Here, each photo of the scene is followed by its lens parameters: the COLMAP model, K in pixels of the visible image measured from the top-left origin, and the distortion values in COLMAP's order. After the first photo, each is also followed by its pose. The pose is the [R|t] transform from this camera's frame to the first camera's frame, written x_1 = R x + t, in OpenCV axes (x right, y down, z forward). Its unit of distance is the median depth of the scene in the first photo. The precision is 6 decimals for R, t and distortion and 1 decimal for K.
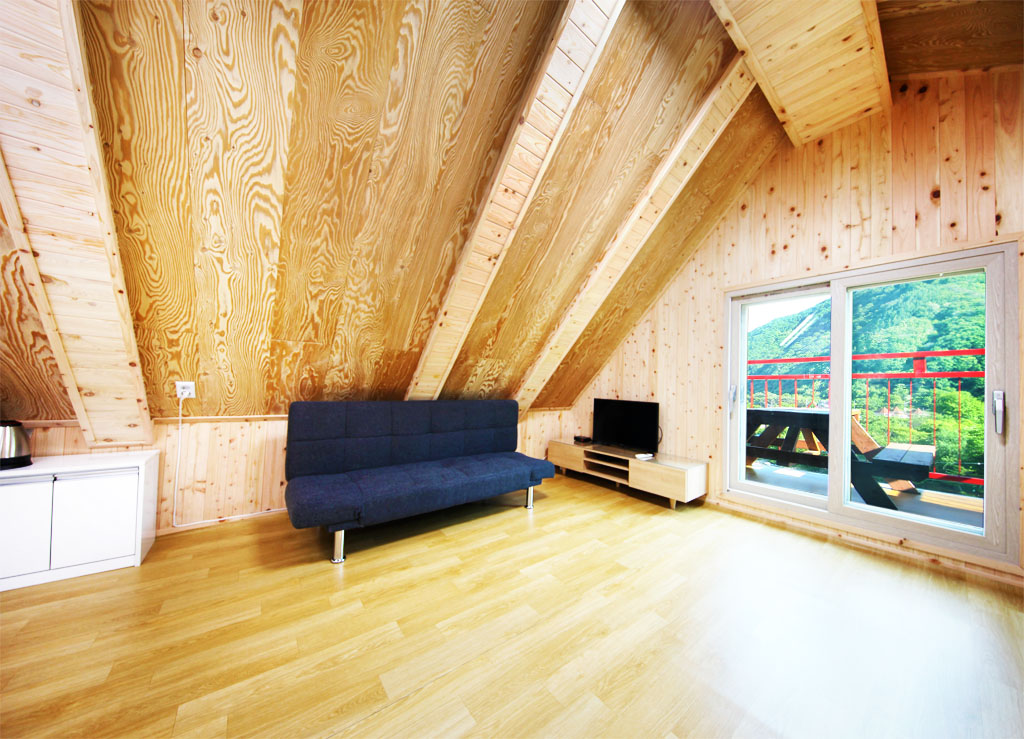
lens RADIAL K [[343.0, 0, 525.2], [0, 343.0, 375.4], [0, 0, 1]] dist [-0.000848, -0.000030]
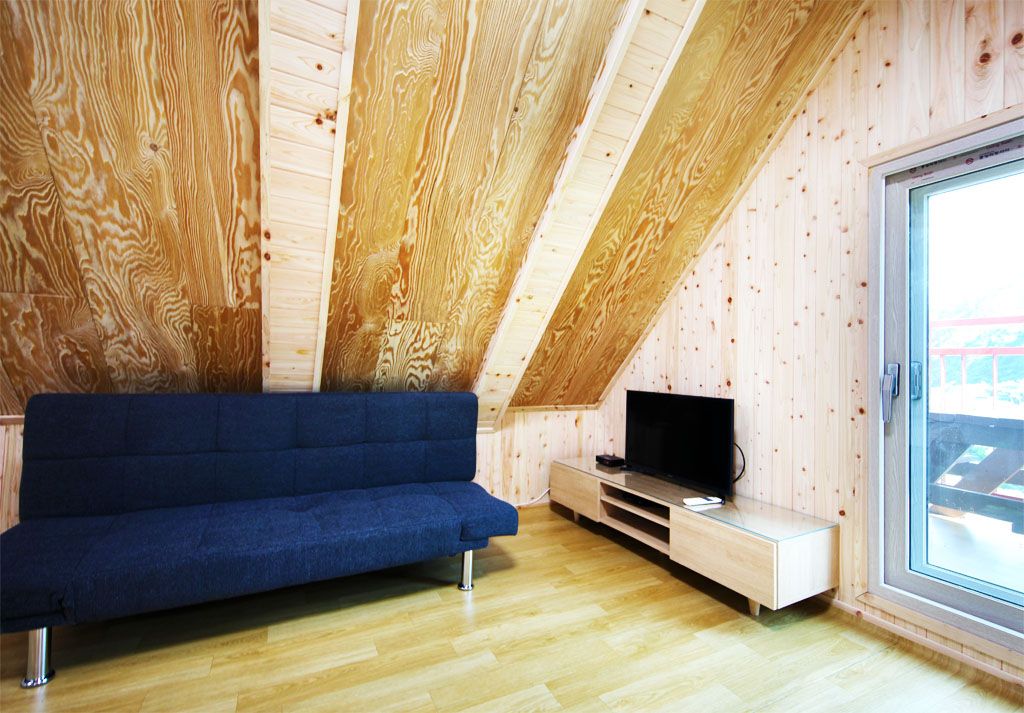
lens RADIAL K [[469.1, 0, 512.0], [0, 469.1, 356.5], [0, 0, 1]] dist [0.001126, -0.001185]
pose [[0.977388, -0.010820, -0.211177, 0.235684], [0.010339, 0.999941, -0.003379, 0.015732], [0.211201, 0.001119, 0.977442, 0.266356]]
